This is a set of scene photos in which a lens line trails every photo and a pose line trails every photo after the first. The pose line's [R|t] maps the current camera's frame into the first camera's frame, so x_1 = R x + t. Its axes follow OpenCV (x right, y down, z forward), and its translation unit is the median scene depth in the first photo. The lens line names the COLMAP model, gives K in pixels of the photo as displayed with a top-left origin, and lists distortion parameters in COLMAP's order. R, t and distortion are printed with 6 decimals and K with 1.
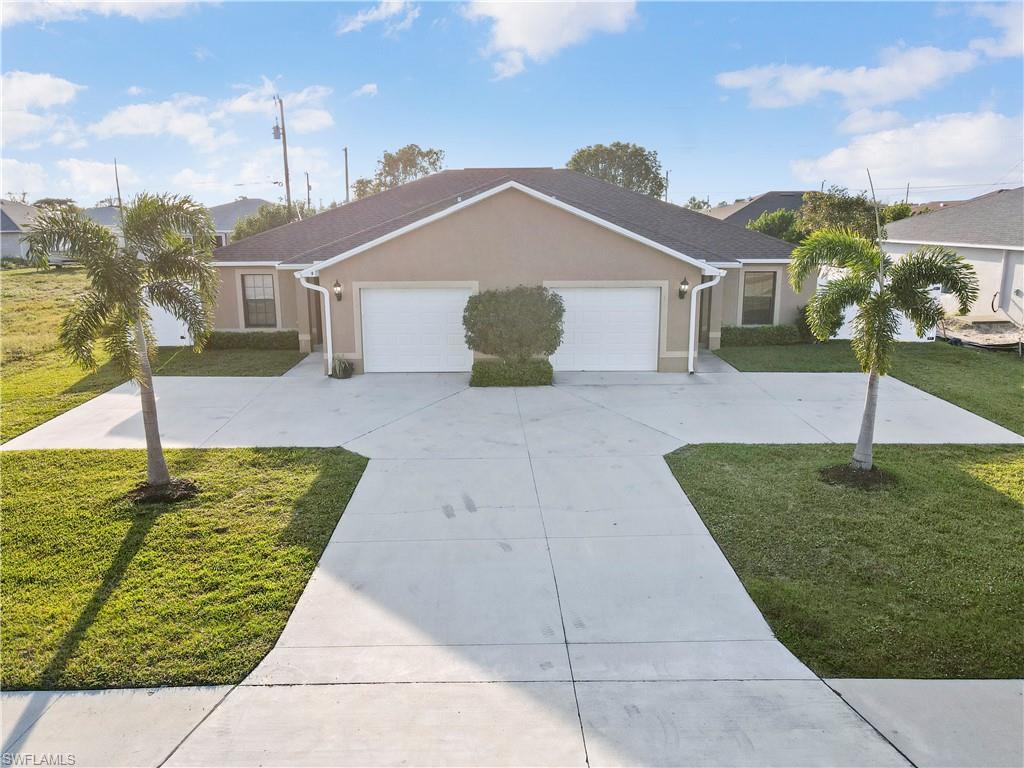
lens RADIAL K [[755.8, 0, 510.1], [0, 755.8, 378.1], [0, 0, 1]] dist [0.007934, 0.005659]
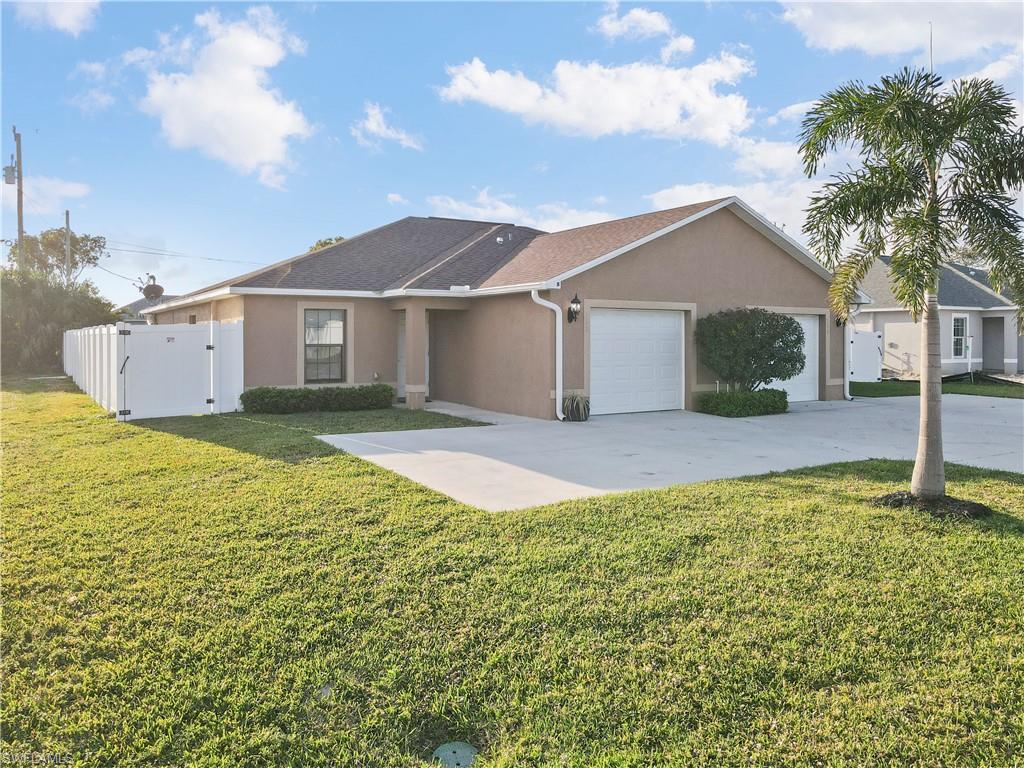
lens RADIAL K [[755.8, 0, 510.1], [0, 755.8, 378.1], [0, 0, 1]] dist [0.007934, 0.005659]
pose [[0.851170, -0.021488, 0.524450, -0.697084], [0.105551, 0.985759, -0.130916, 0.050863], [-0.514168, 0.166788, 0.841316, 0.386370]]
